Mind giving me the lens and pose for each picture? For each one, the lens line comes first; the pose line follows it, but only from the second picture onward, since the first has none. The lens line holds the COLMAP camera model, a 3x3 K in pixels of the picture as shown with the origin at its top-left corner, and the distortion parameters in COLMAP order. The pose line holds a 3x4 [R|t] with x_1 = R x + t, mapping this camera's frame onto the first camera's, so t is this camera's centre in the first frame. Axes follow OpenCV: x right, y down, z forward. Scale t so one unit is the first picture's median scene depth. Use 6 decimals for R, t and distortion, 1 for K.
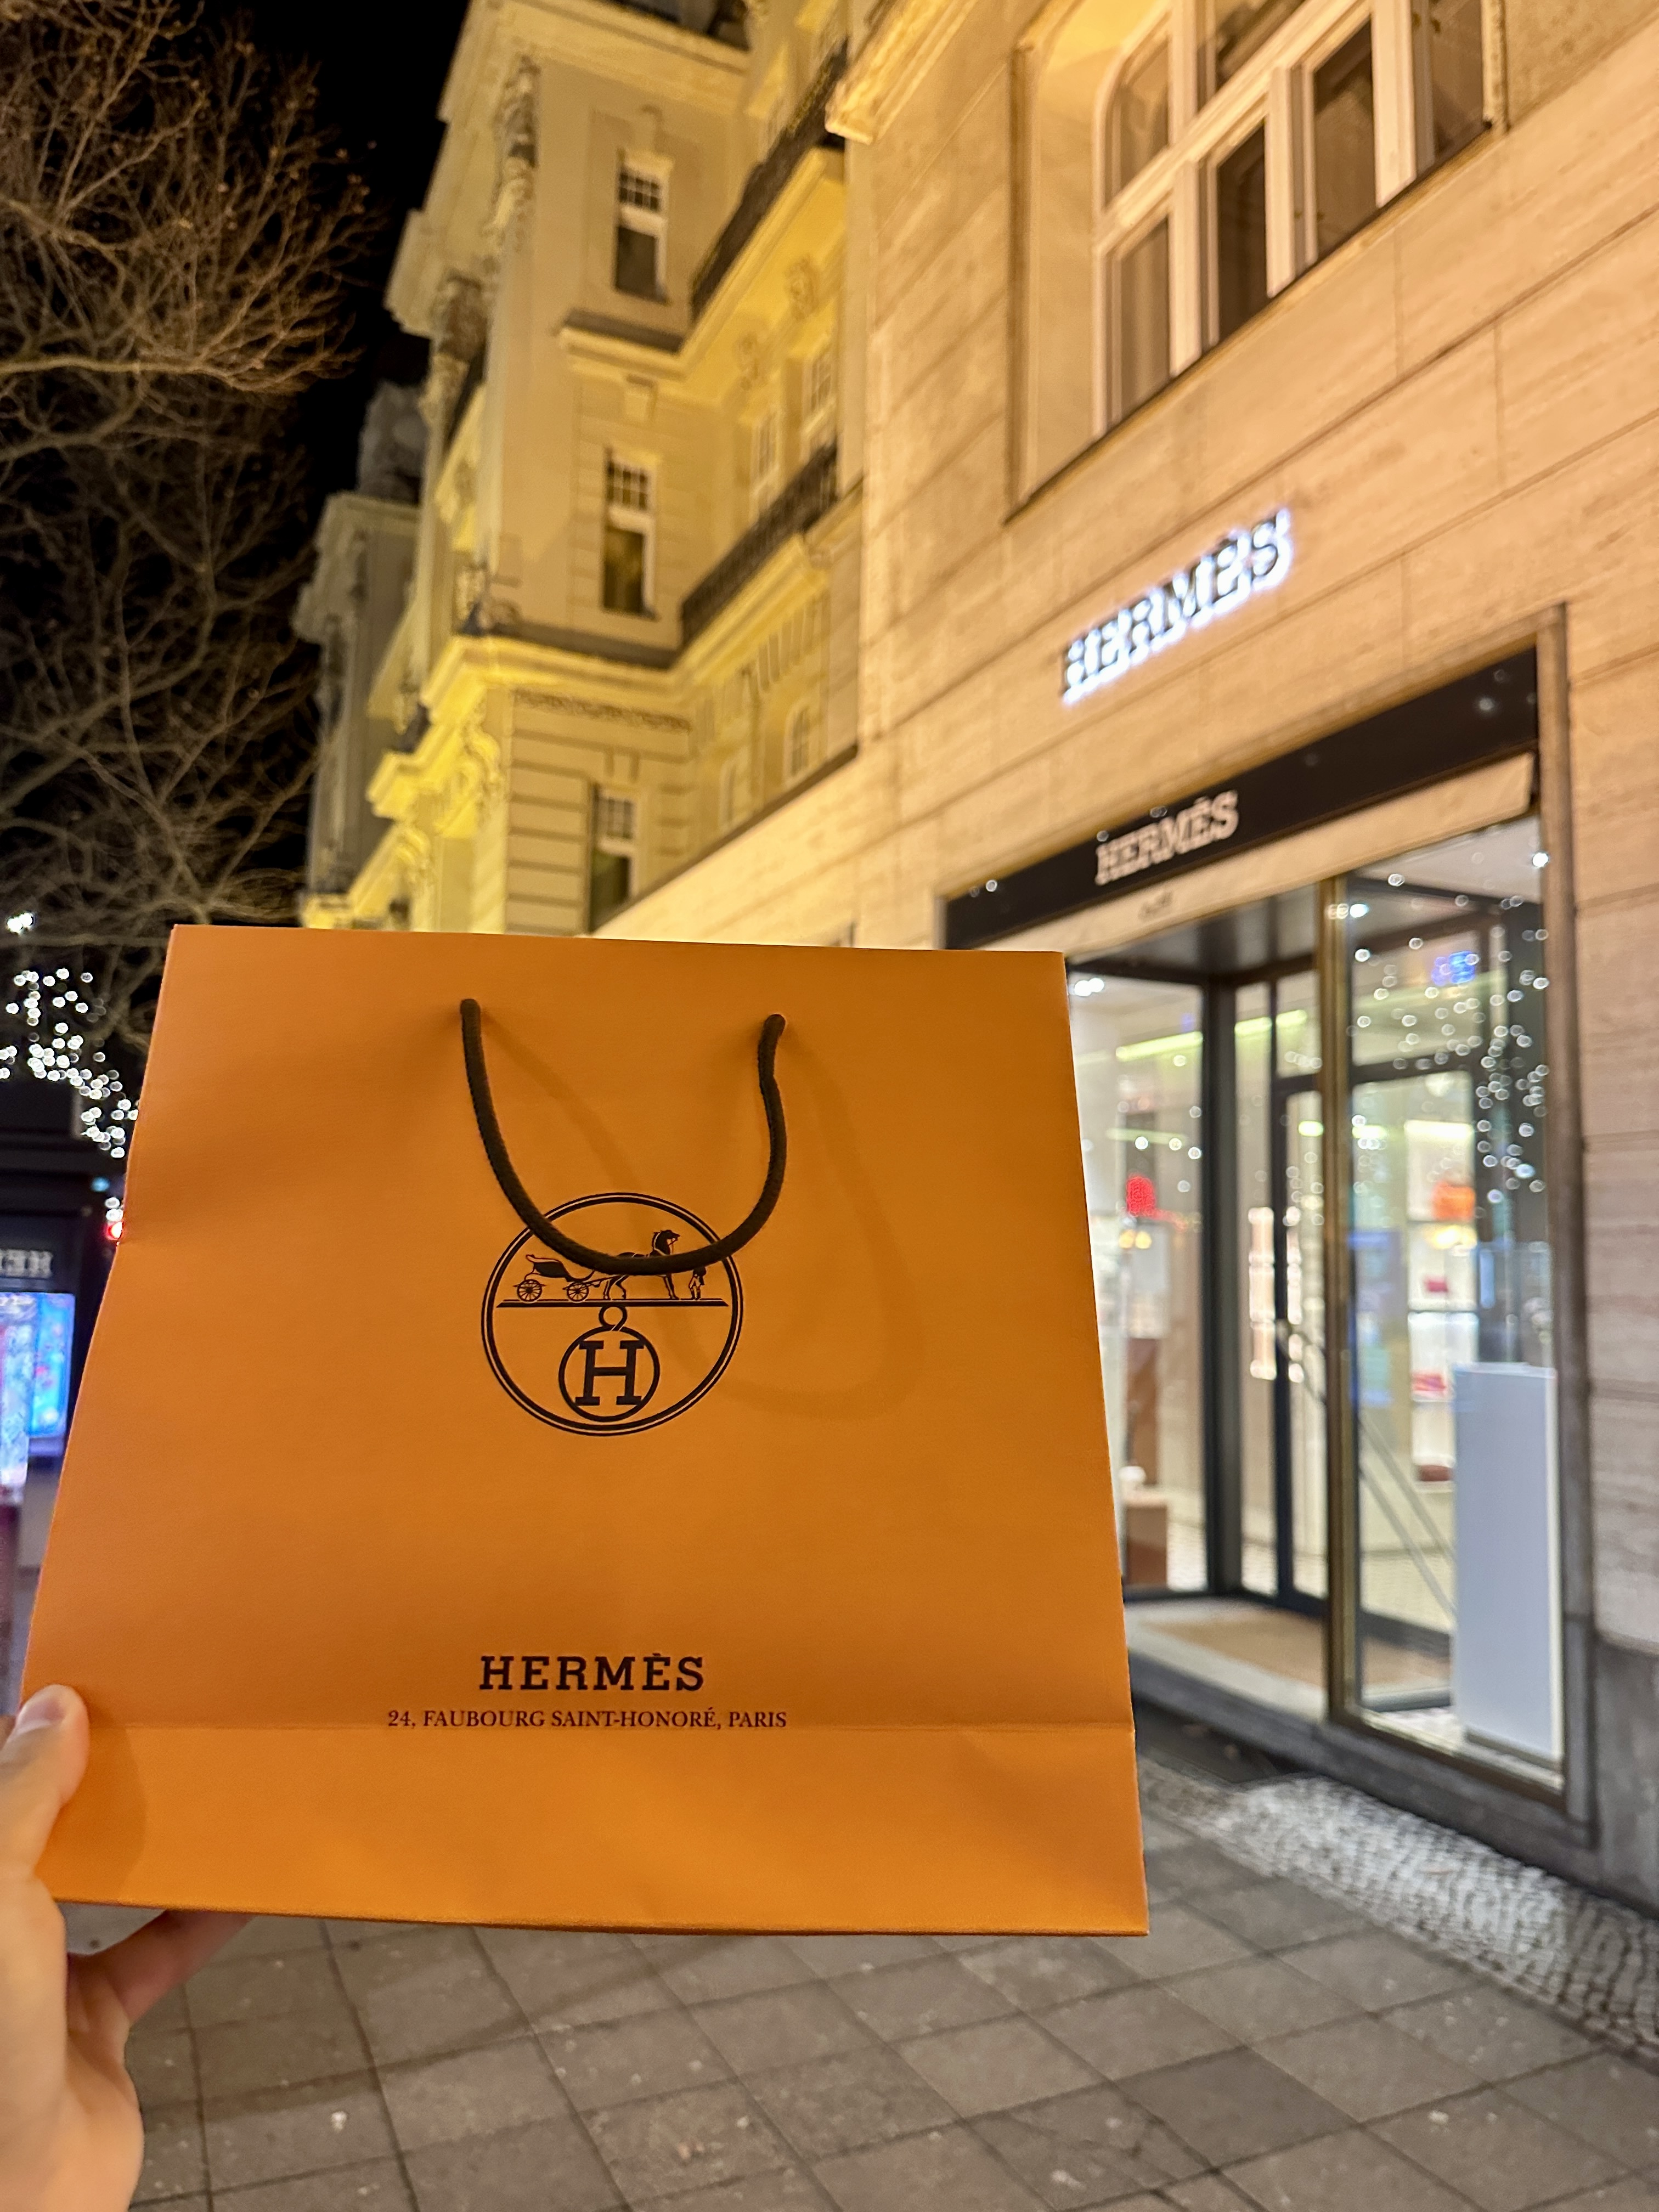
lens RADIAL K [[1572.4, 0, 829.5], [0, 1572.4, 1106.0], [0, 0, 1]] dist [0.035796, -0.041311]
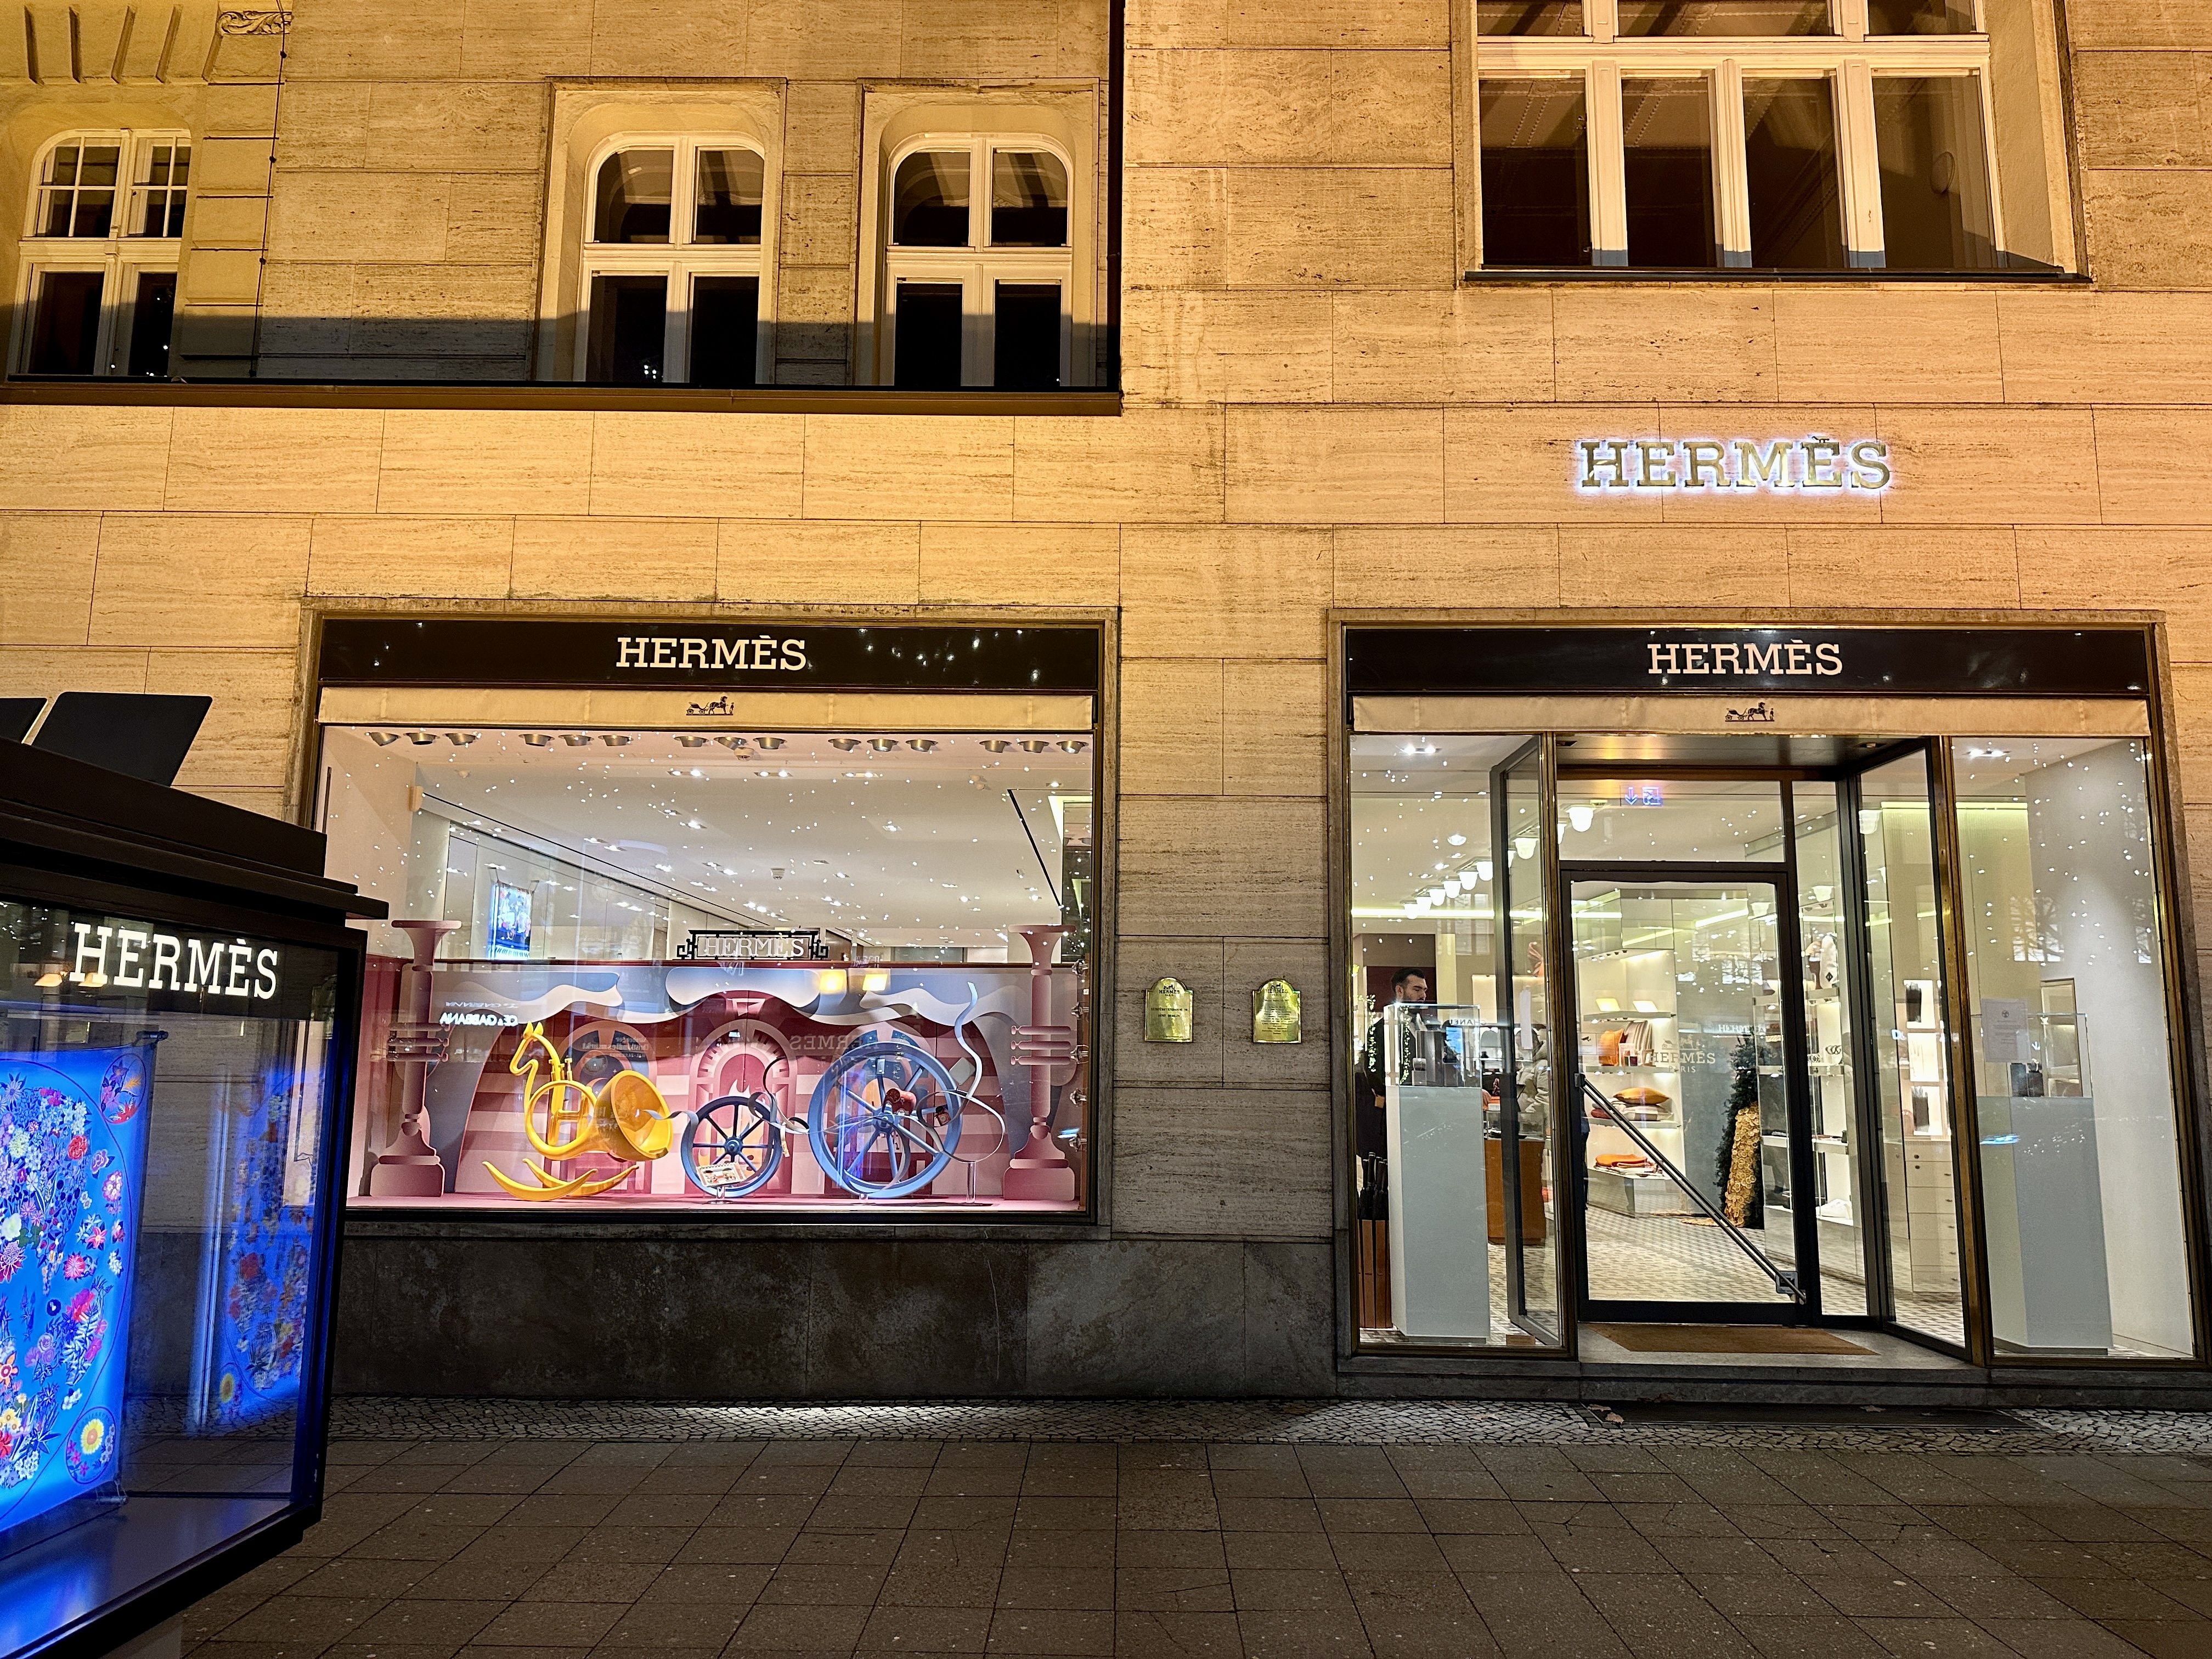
lens RADIAL K [[1572.4, 0, 1106.0], [0, 1572.4, 829.5], [0, 0, 1]] dist [0.035796, -0.041311]
pose [[0.439244, 0.112833, 0.891254, -1.080246], [-0.096983, 0.992239, -0.077820, 0.098921], [-0.893117, -0.052254, 0.446778, 0.937312]]
